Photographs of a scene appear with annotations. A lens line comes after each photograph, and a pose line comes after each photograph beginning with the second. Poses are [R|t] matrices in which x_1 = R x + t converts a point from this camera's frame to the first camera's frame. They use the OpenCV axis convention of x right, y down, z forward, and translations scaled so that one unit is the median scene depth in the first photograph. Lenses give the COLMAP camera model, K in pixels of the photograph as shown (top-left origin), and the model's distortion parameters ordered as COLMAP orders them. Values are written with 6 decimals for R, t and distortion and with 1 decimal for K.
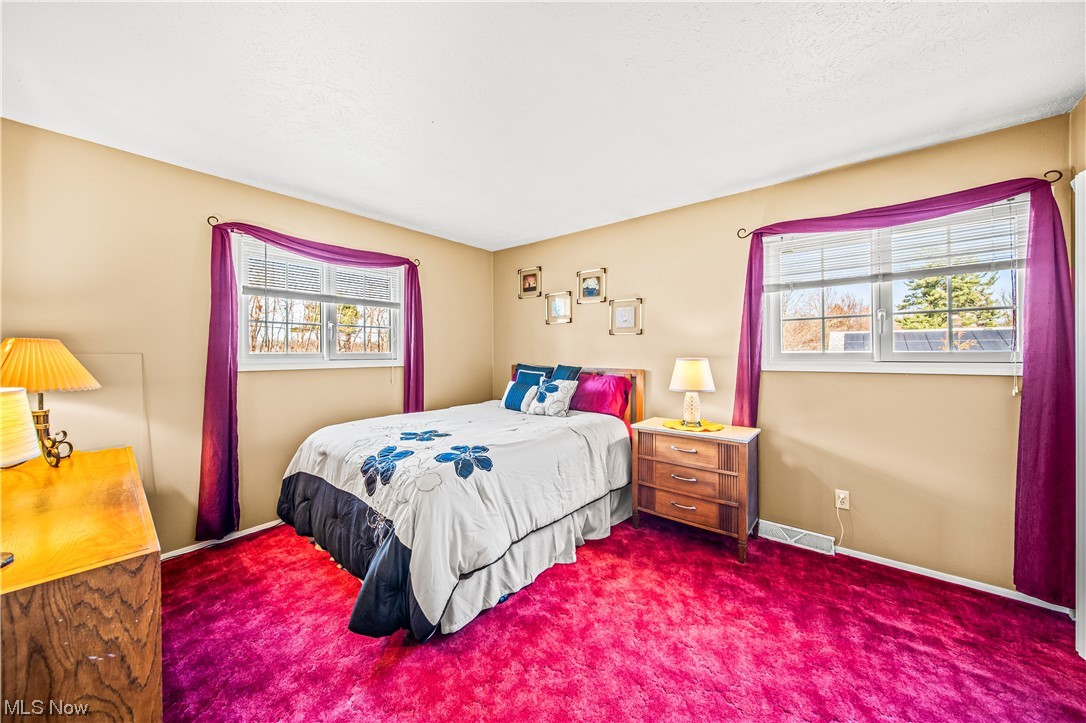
lens RADIAL K [[383.5, 0, 546.0], [0, 383.5, 351.8], [0, 0, 1]] dist [-0.003251, -0.000419]
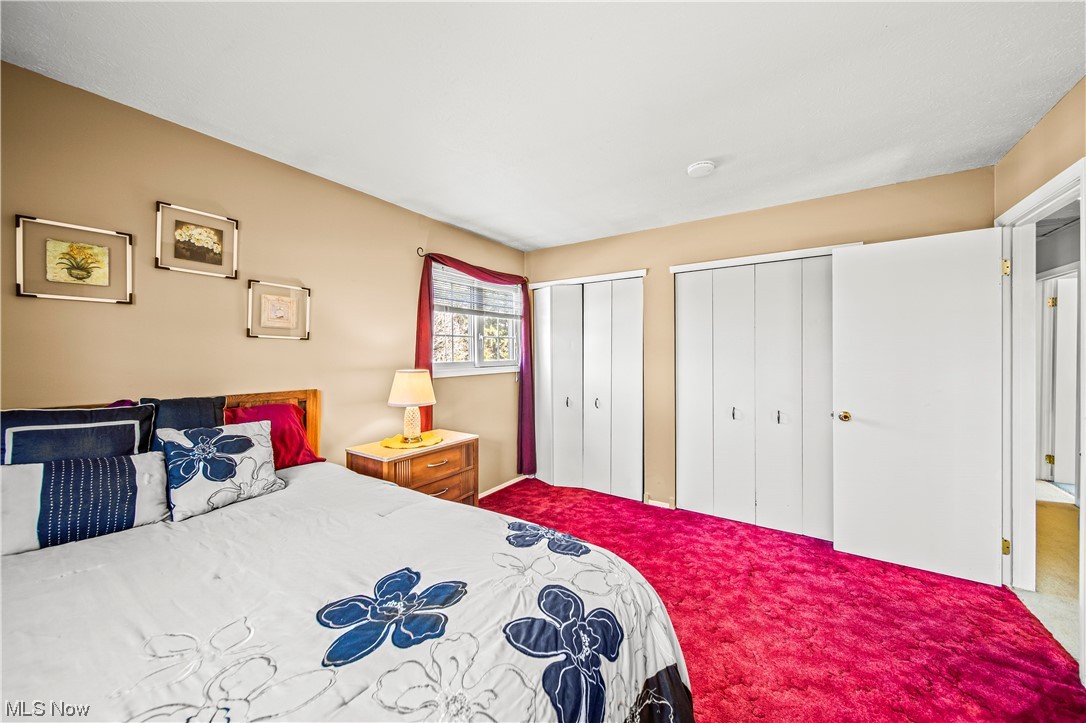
lens RADIAL K [[383.5, 0, 553.8], [0, 383.5, 356.2], [0, 0, 1]] dist [-0.003251, -0.000419]
pose [[-0.111315, -0.006487, 0.993764, -0.637311], [-0.003122, 0.999976, 0.006178, -0.027146], [-0.993780, -0.002415, -0.111333, 0.800384]]
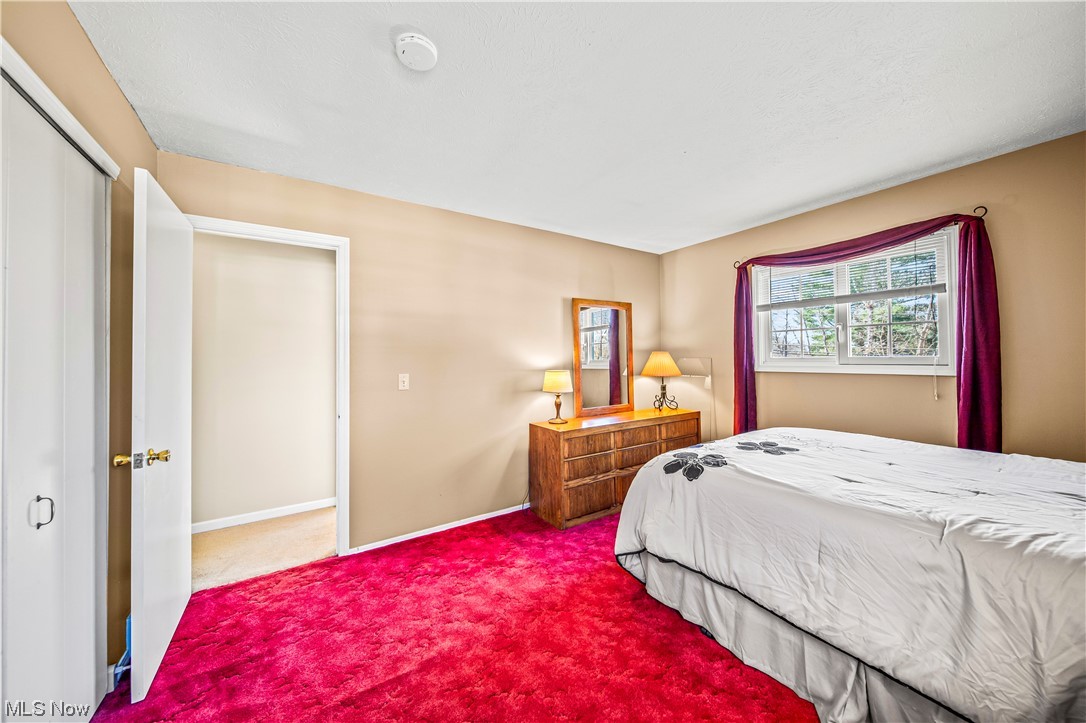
lens RADIAL K [[383.5, 0, 542.1], [0, 383.5, 355.7], [0, 0, 1]] dist [-0.003251, -0.000419]
pose [[-0.315623, 0.003633, -0.948878, 0.660709], [0.019105, 0.999814, -0.002527, -0.013893], [0.948692, -0.018926, -0.315634, 0.702929]]
